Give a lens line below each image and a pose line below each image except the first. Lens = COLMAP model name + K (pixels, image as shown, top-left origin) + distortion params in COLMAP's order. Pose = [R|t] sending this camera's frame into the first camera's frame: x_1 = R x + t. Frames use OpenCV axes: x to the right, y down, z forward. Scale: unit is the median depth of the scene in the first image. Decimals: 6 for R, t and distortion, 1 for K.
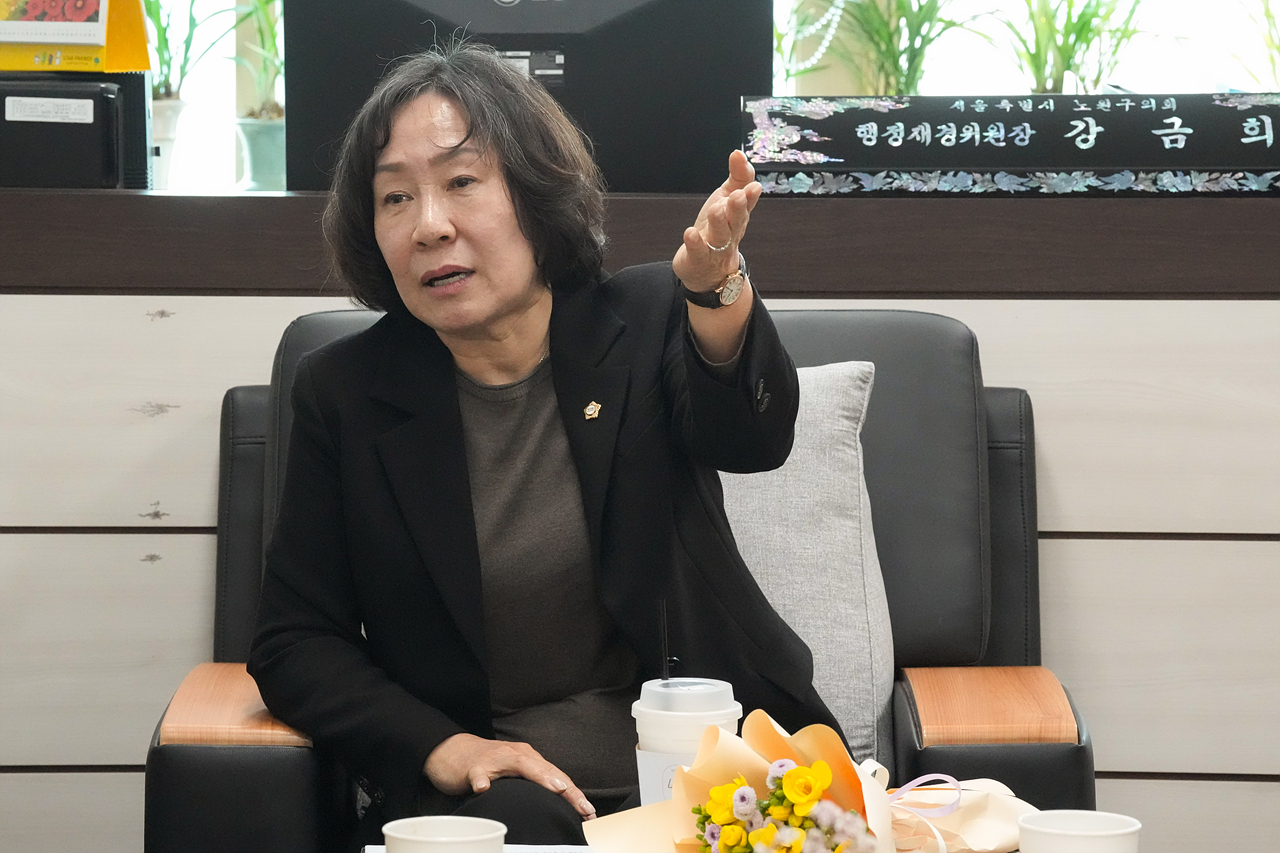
lens RADIAL K [[4204.4, 0, 658.0], [0, 4204.4, 507.6], [0, 0, 1]] dist [-0.406538, 0.000000]
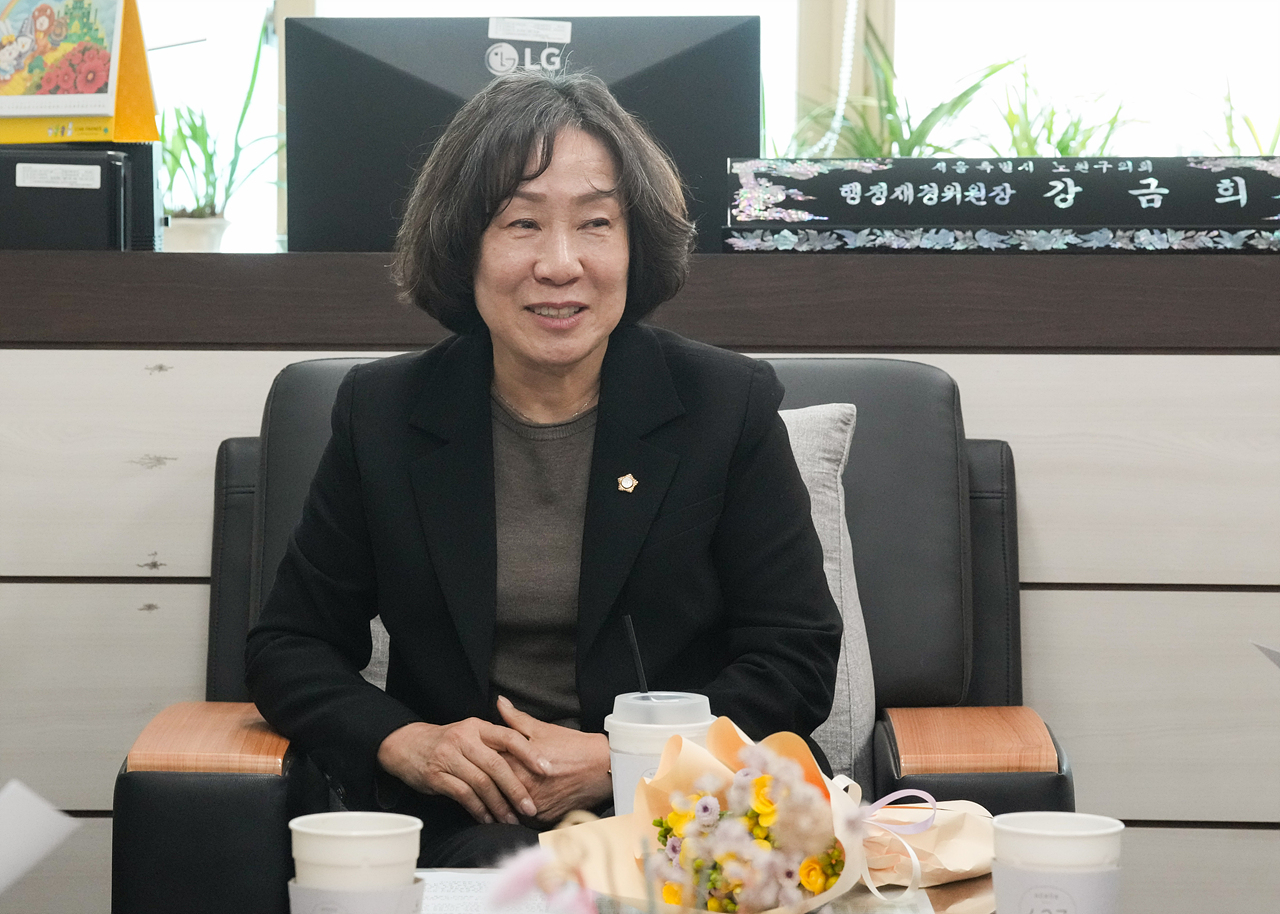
lens RADIAL K [[3685.6, 0, 659.9], [0, 3685.6, 498.3], [0, 0, 1]] dist [-0.474272, 0.000000]
pose [[0.999964, -0.000453, -0.008489, 0.010949], [0.000121, 0.999237, -0.039054, 0.020145], [0.008500, 0.039051, 0.999201, 0.107860]]
